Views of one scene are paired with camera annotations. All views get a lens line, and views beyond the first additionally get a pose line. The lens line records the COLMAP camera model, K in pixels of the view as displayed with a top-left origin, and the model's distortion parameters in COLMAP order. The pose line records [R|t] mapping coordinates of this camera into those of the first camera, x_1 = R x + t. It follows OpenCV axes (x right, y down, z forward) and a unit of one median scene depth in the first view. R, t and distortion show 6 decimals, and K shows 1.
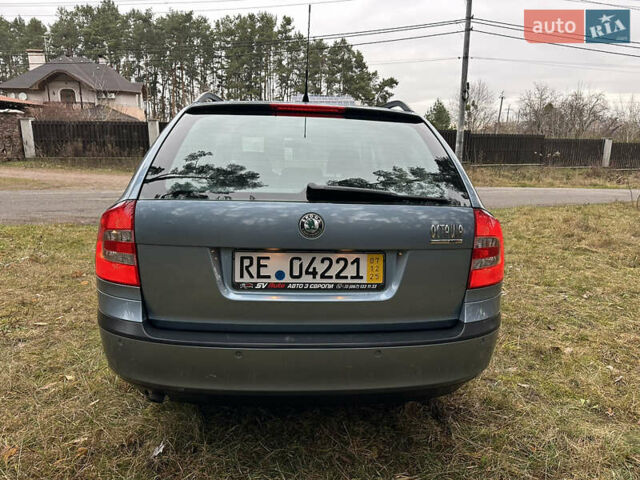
lens RADIAL K [[466.7, 0, 320.0], [0, 466.7, 240.0], [0, 0, 1]] dist [0.070669, -0.054773]
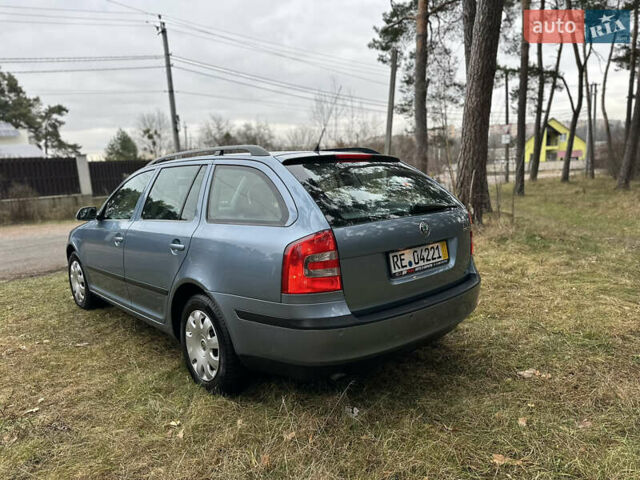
lens RADIAL K [[466.7, 0, 320.0], [0, 466.7, 240.0], [0, 0, 1]] dist [0.070669, -0.054773]
pose [[0.799507, -0.150293, 0.581550, -0.090425], [0.182521, 0.983197, 0.003164, -0.004607], [-0.572254, 0.103615, 0.813505, -0.007376]]
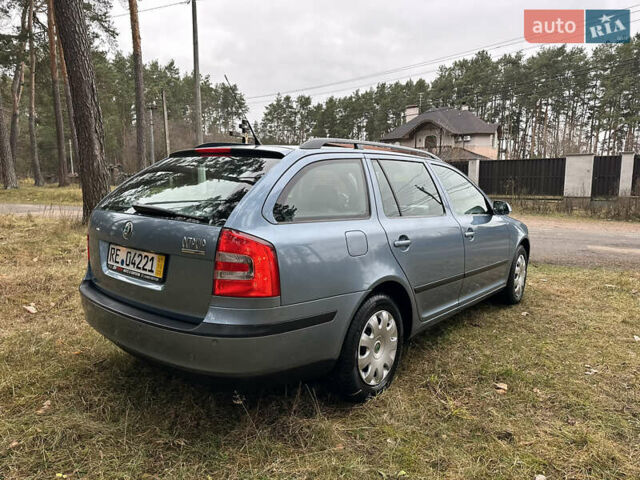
lens RADIAL K [[487.4, 0, 320.0], [0, 487.4, 240.0], [0, 0, 1]] dist [0.004131, -0.055359]
pose [[0.699406, 0.075489, -0.710727, 0.108270], [-0.135508, 0.990376, -0.028158, -0.002779], [0.701761, 0.116004, 0.702905, 0.025384]]
